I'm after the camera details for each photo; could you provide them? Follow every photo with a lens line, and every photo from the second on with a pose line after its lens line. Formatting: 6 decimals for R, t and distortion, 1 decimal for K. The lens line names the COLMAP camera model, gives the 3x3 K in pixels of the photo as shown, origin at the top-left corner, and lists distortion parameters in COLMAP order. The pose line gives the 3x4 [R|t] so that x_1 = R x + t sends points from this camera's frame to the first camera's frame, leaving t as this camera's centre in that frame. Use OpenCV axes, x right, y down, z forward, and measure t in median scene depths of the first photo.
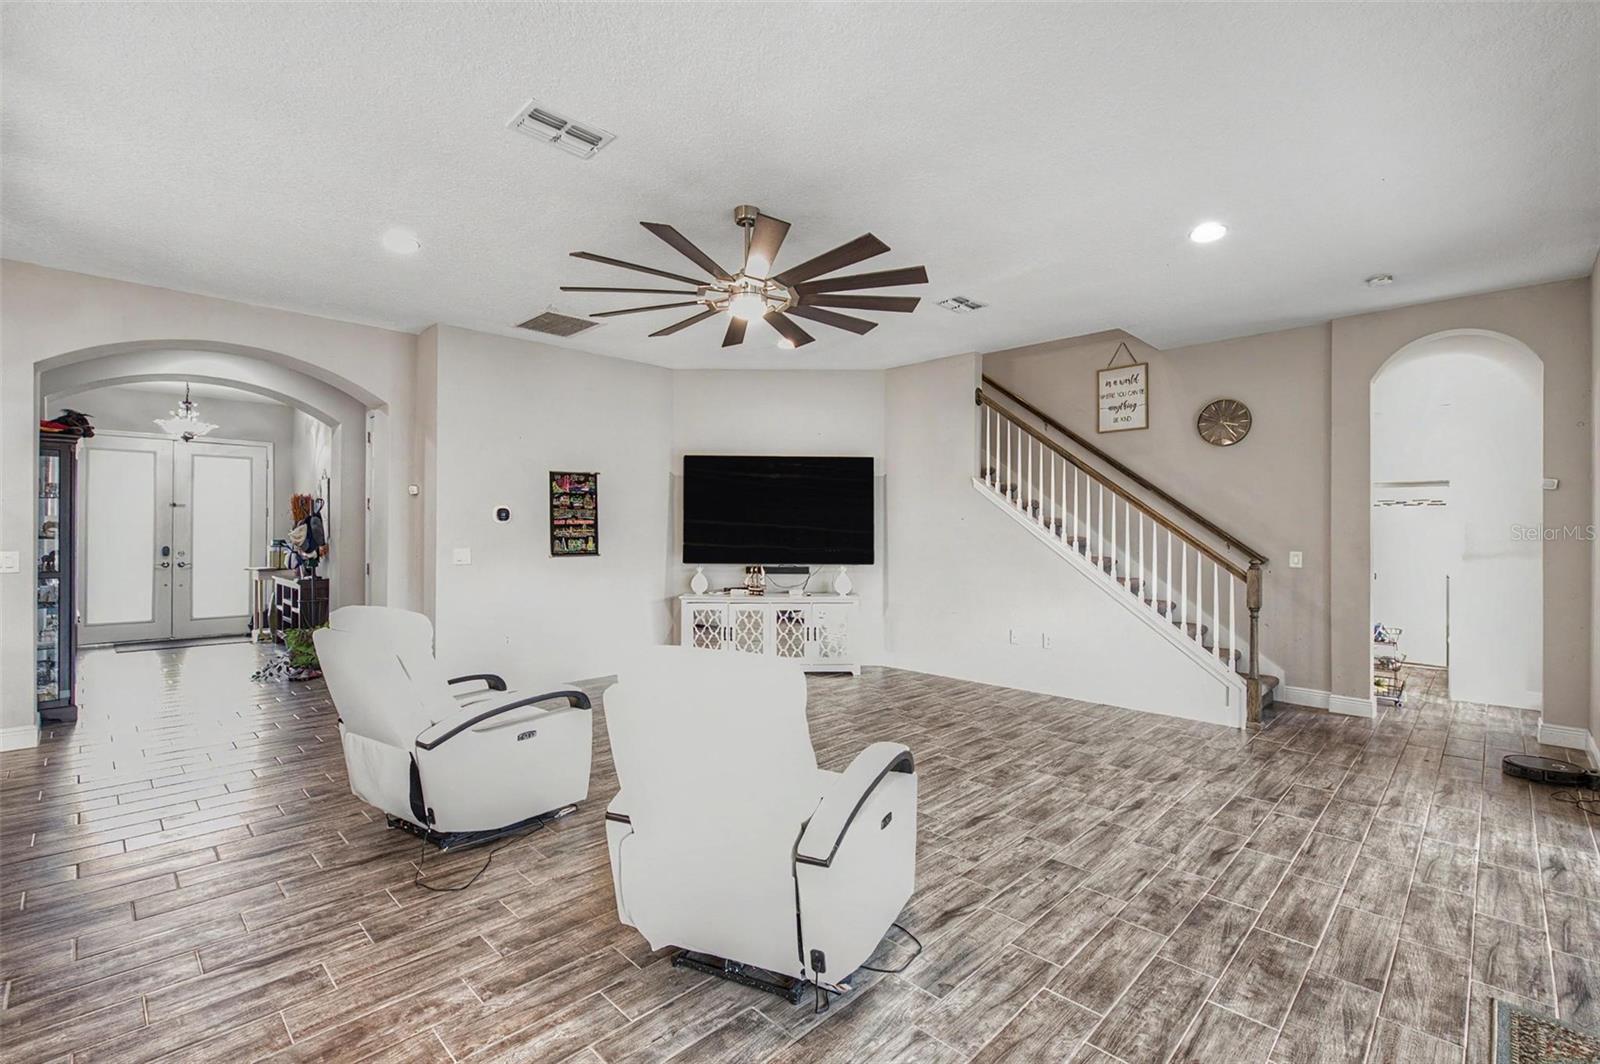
lens RADIAL K [[706.3, 0, 798.2], [0, 706.3, 527.3], [0, 0, 1]] dist [-0.001022, -0.000931]
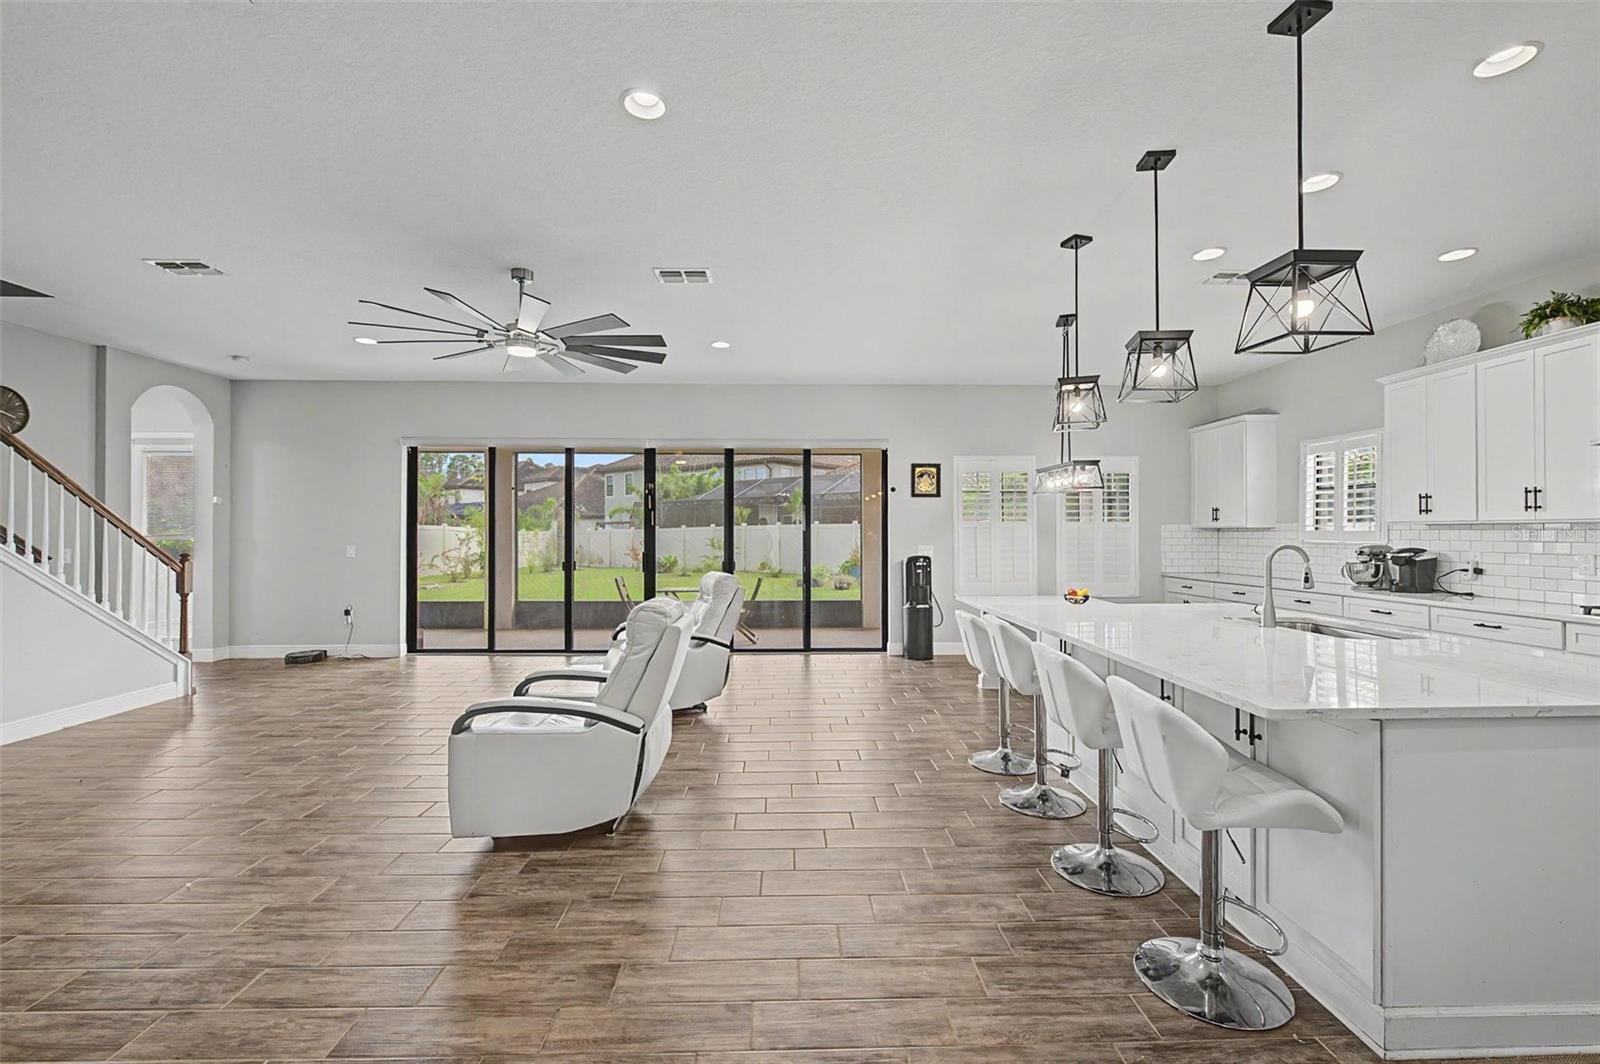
lens RADIAL K [[668.0, 0, 800.0], [0, 668.0, 529.6], [0, 0, 1]] dist [0.007300, -0.004342]
pose [[-0.721630, -0.001675, 0.692277, -0.709305], [-0.006402, 0.999970, -0.004253, 0.002710], [-0.692249, -0.007501, -0.721620, 0.867052]]
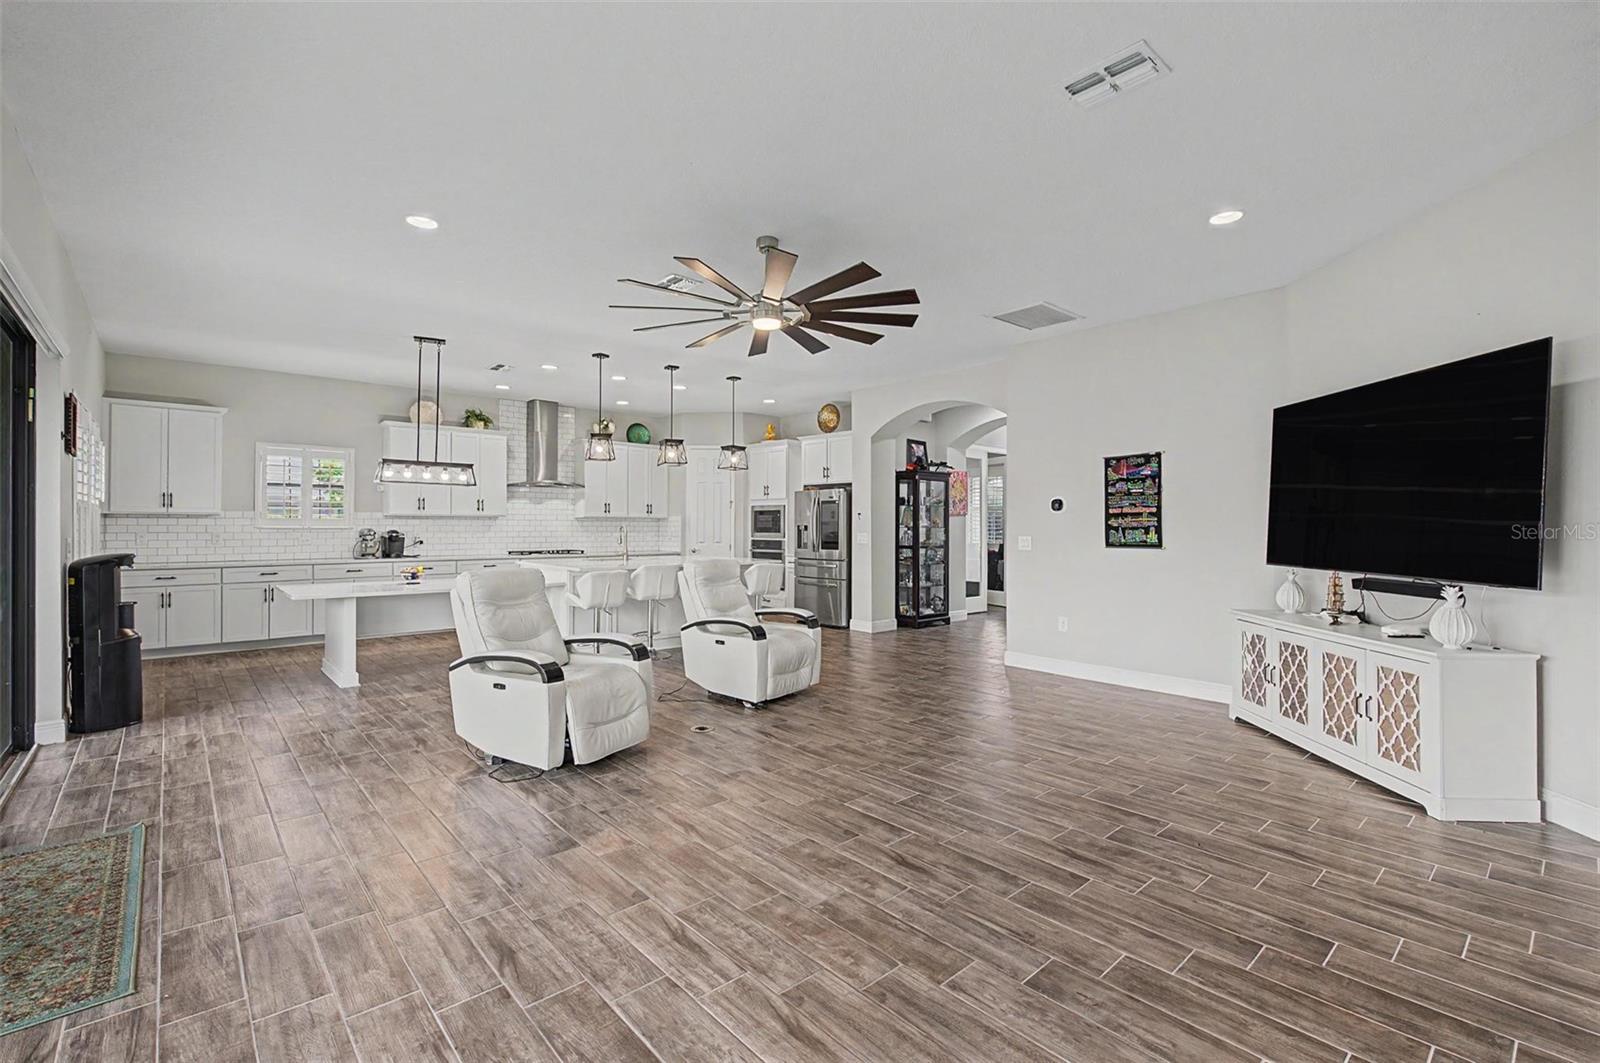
lens RADIAL K [[706.3, 0, 798.2], [0, 706.3, 526.8], [0, 0, 1]] dist [-0.001022, -0.000931]
pose [[-0.061287, -0.004198, -0.998111, 0.622729], [0.001581, 0.999989, -0.004303, 0.017329], [0.998119, -0.001842, -0.061279, 0.646022]]
